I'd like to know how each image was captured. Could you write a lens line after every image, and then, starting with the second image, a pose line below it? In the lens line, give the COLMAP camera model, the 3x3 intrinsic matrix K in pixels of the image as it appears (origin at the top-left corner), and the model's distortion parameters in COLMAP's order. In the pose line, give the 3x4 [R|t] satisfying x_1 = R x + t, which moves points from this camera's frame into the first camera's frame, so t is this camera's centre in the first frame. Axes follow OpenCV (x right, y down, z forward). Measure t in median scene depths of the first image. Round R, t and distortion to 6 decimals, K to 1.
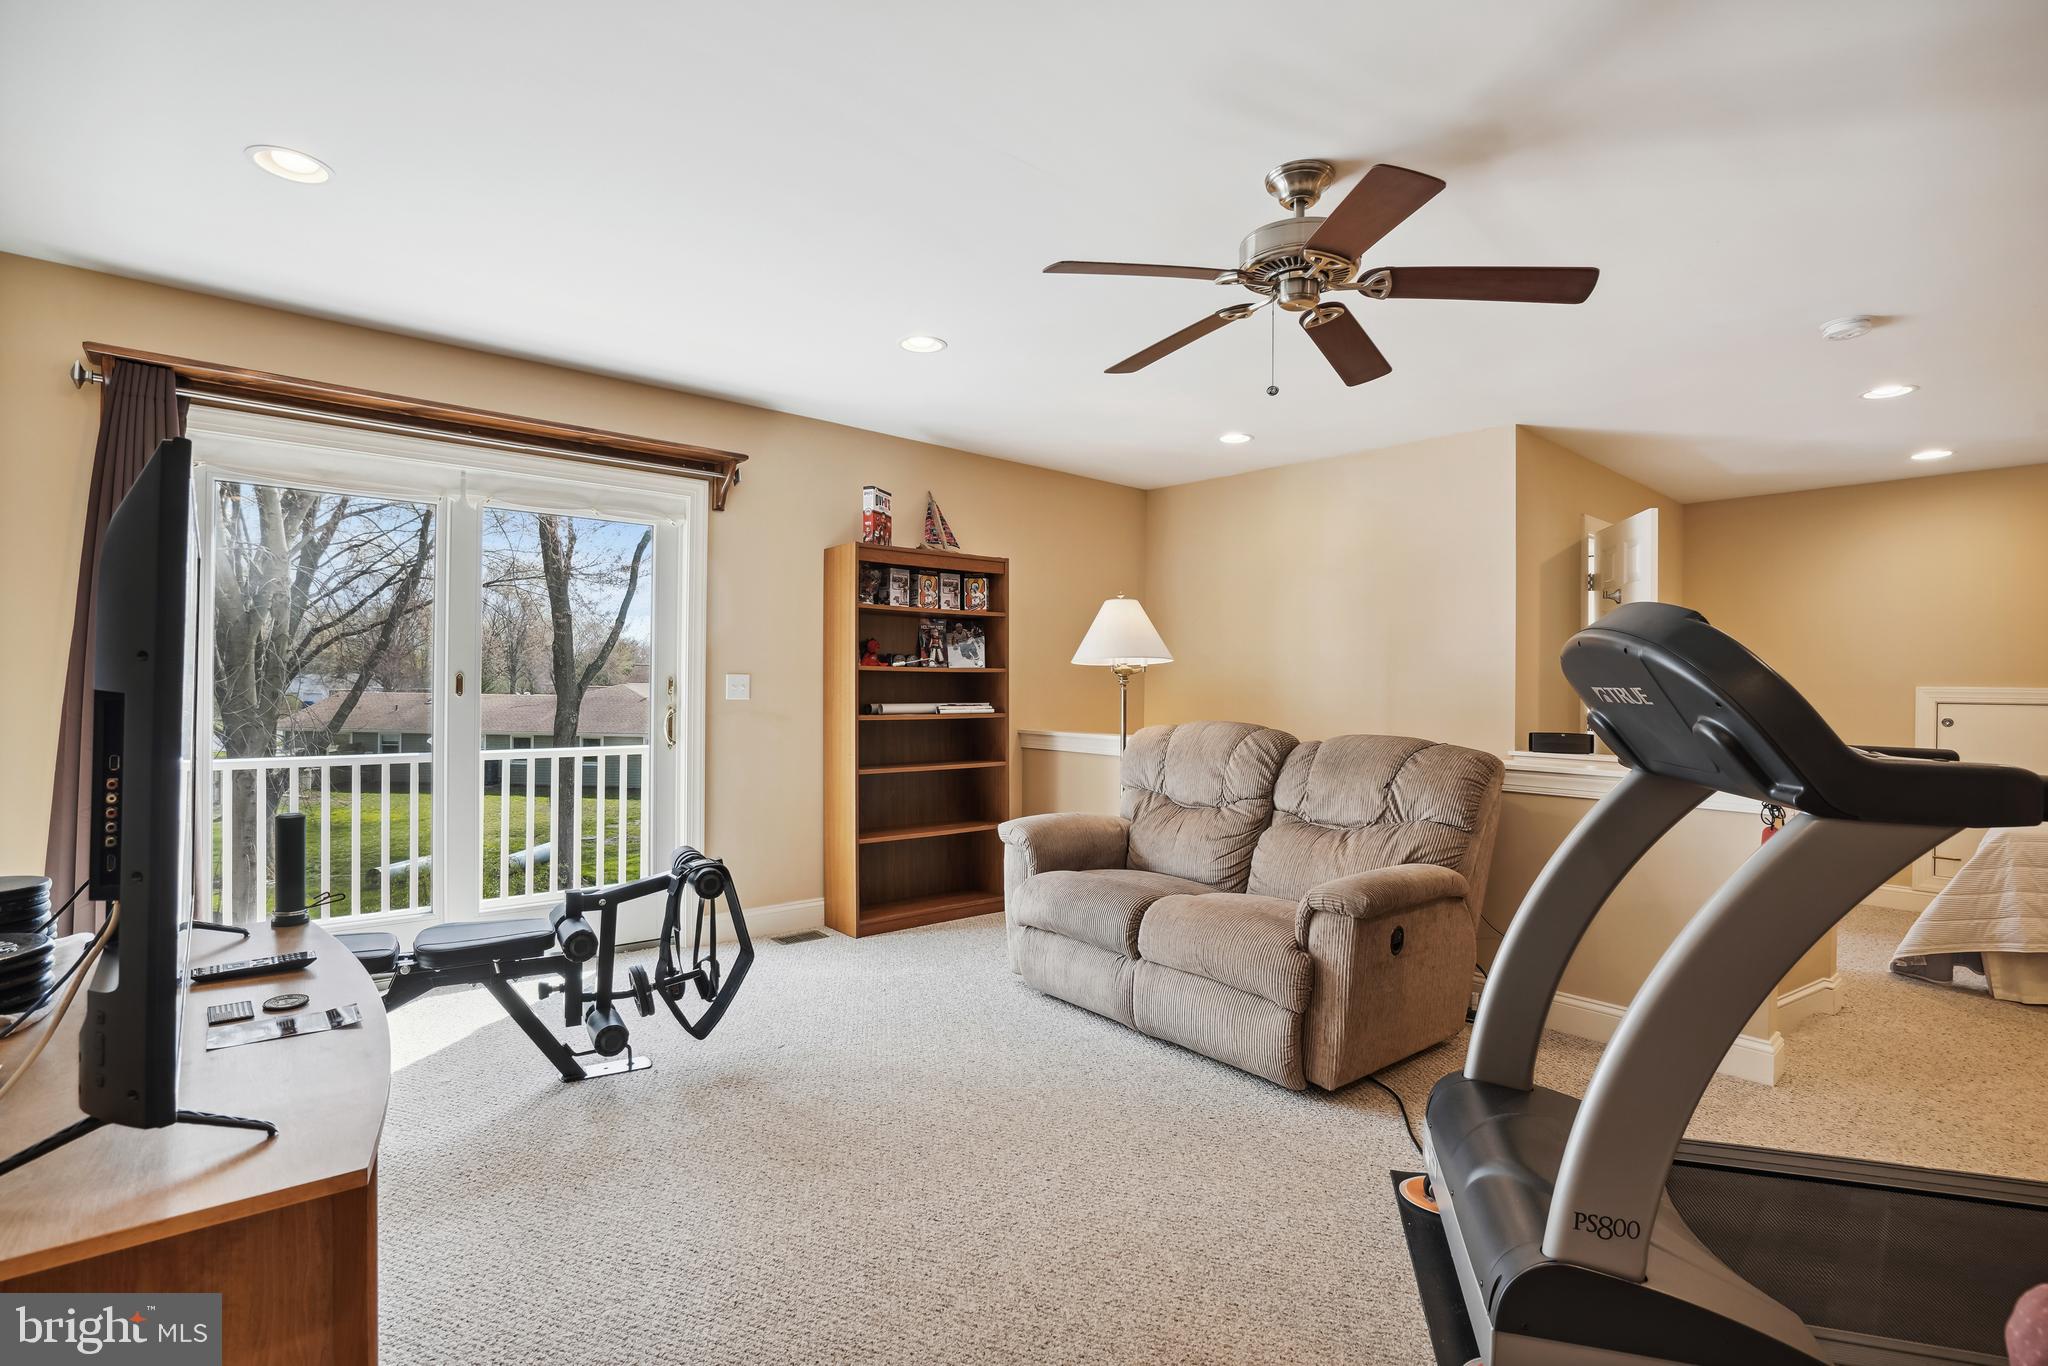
lens RADIAL K [[956.7, 0, 1025.6], [0, 956.7, 672.0], [0, 0, 1]] dist [-0.046753, 0.018634]
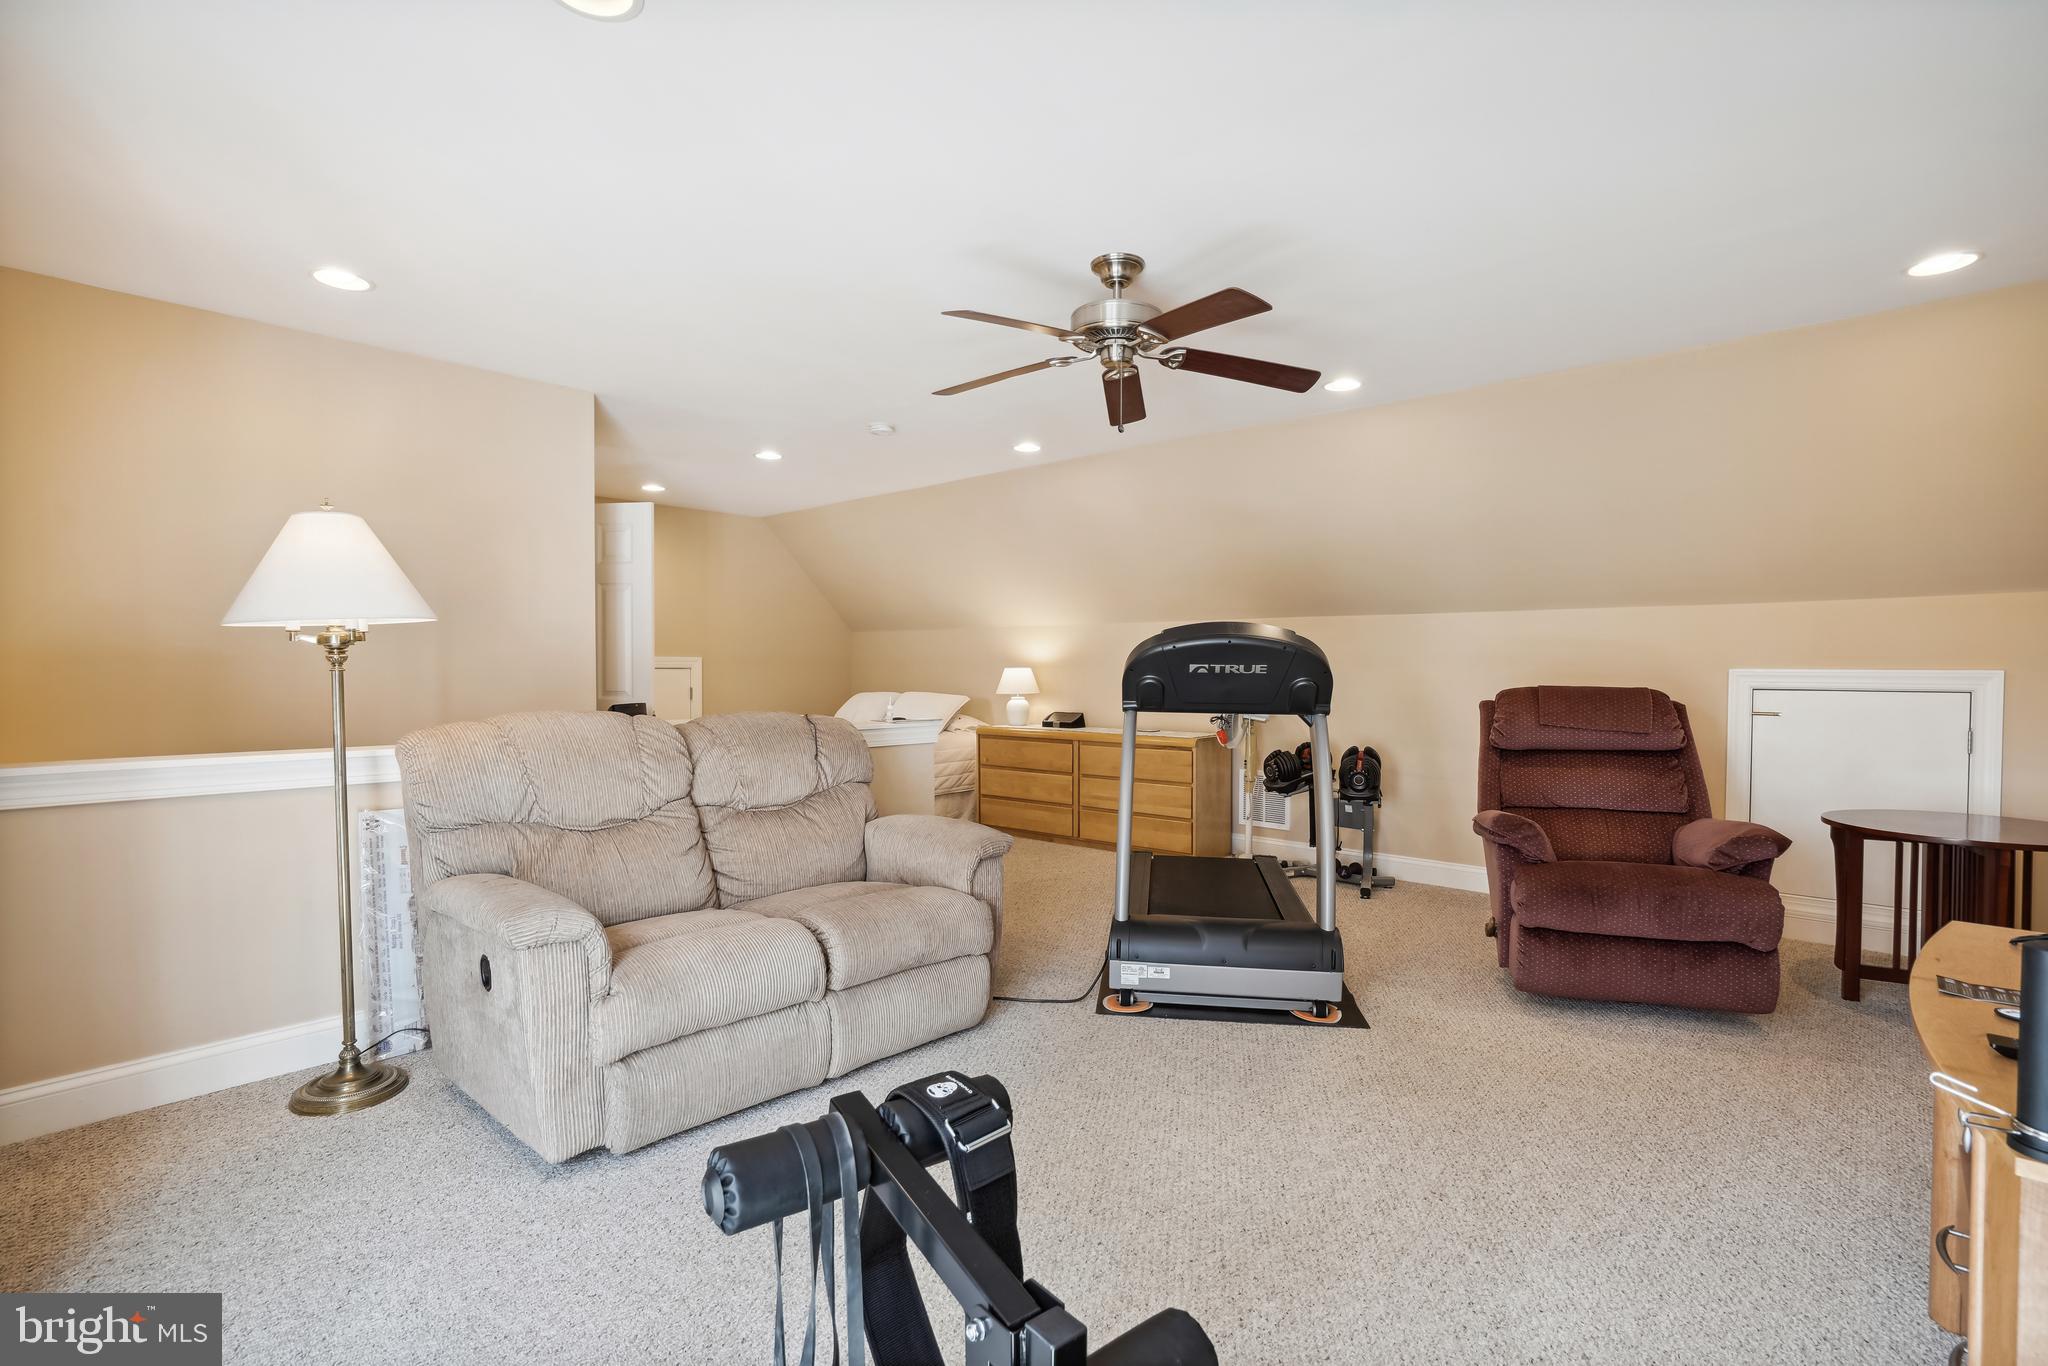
lens RADIAL K [[930.0, 0, 1016.2], [0, 930.0, 696.5], [0, 0, 1]] dist [-0.049871, 0.016433]
pose [[-0.093224, -0.044652, 0.994643, -0.356282], [-0.010341, 0.998983, 0.043877, 0.004441], [-0.995591, -0.006196, -0.093591, 0.482140]]
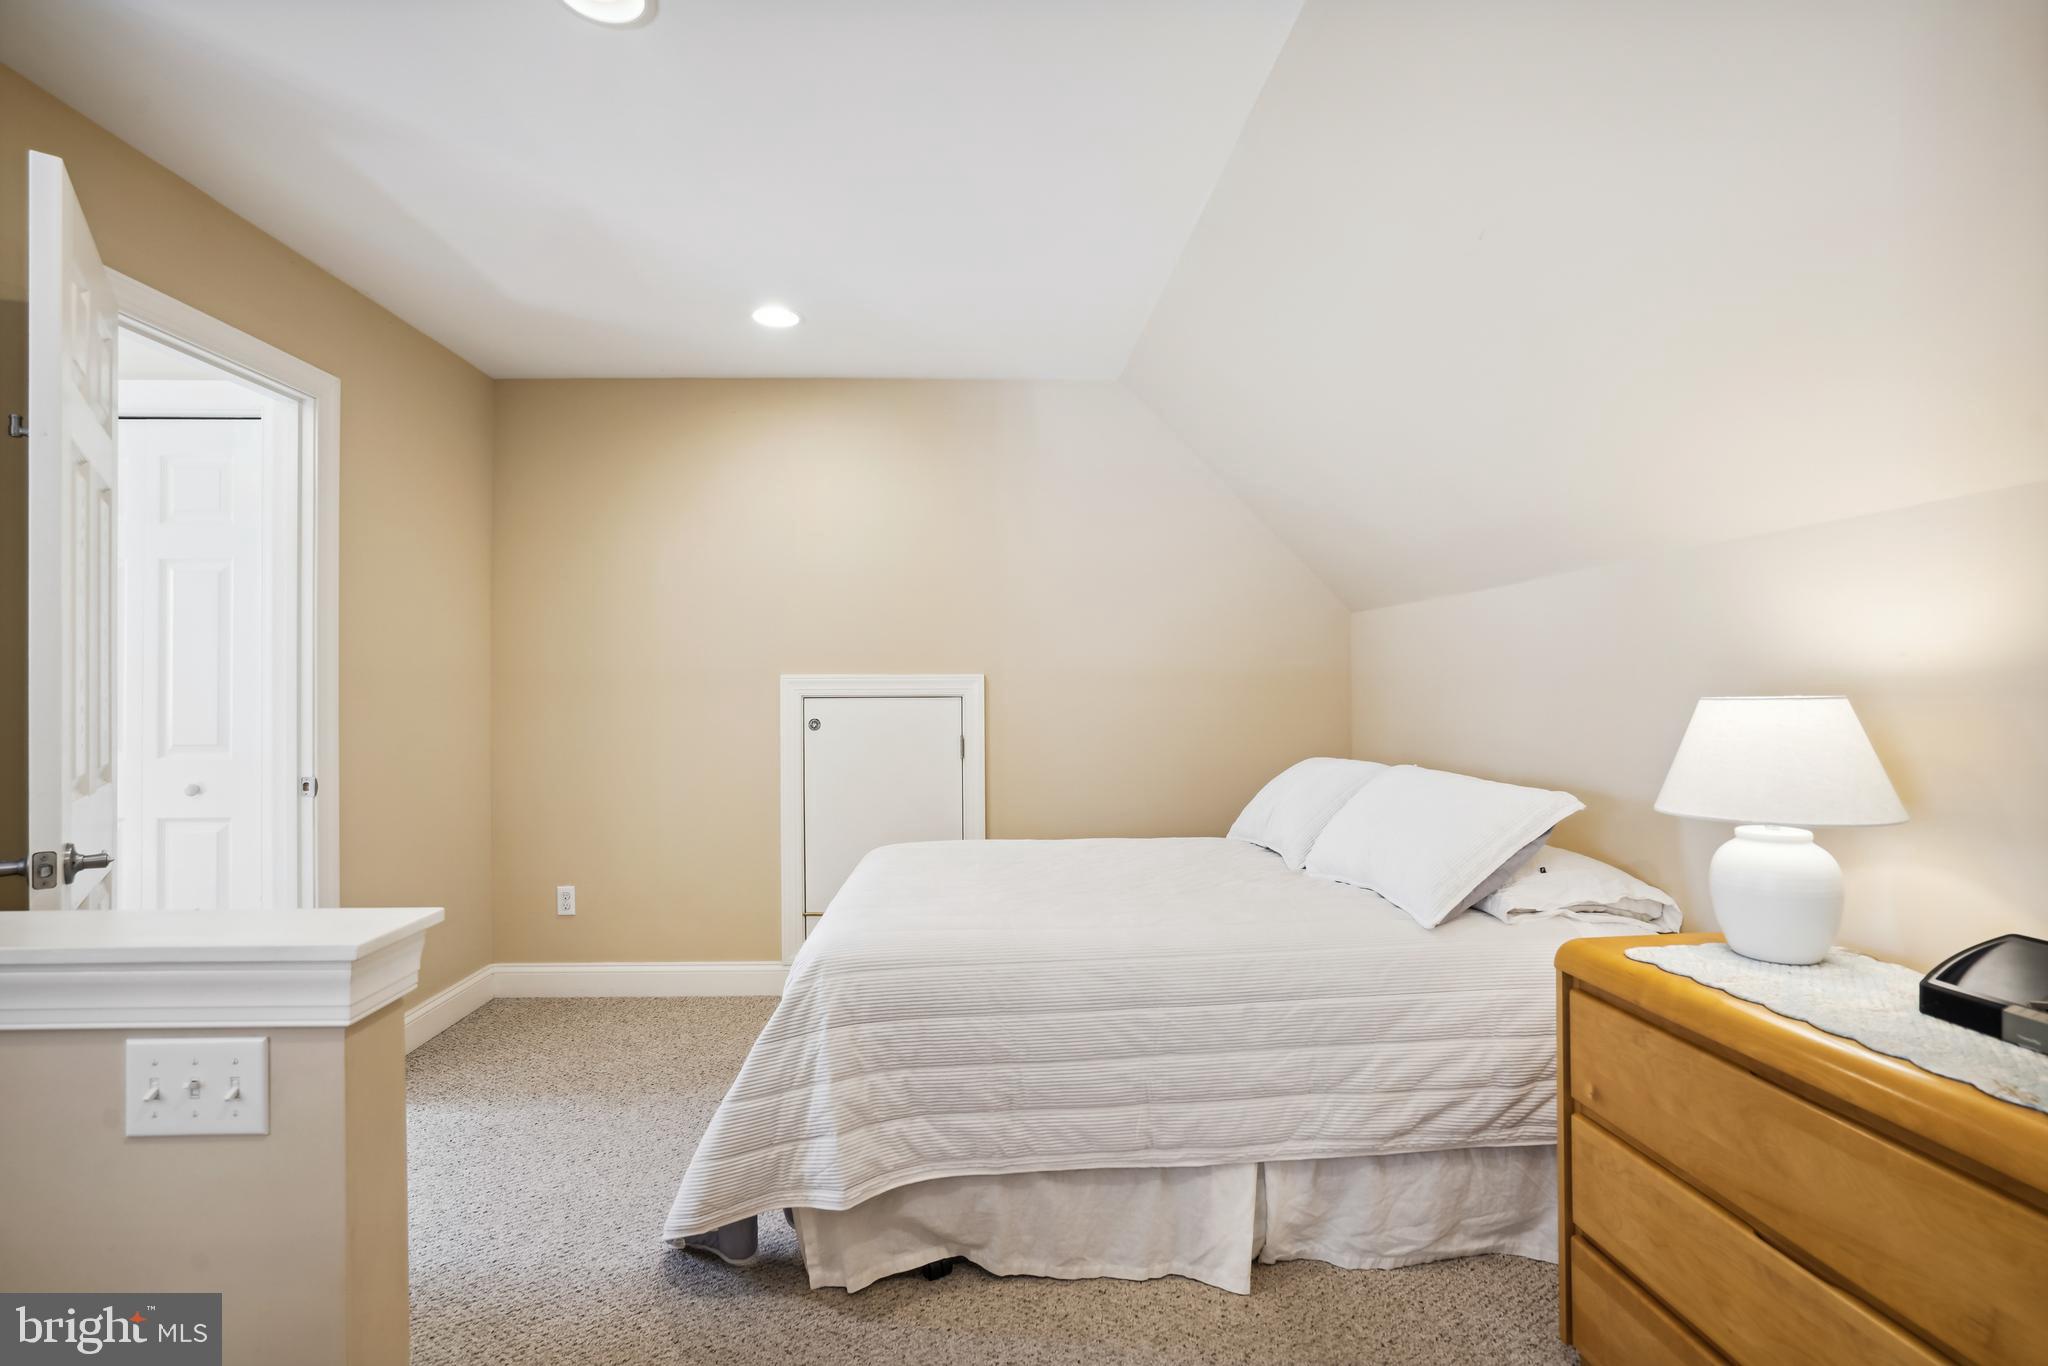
lens RADIAL K [[956.7, 0, 1025.6], [0, 956.7, 672.0], [0, 0, 1]] dist [-0.046753, 0.018634]
pose [[0.608884, -0.013324, 0.793147, 0.456283], [0.010368, 0.999907, 0.008837, 0.008230], [-0.793191, 0.002843, 0.608966, 0.379419]]
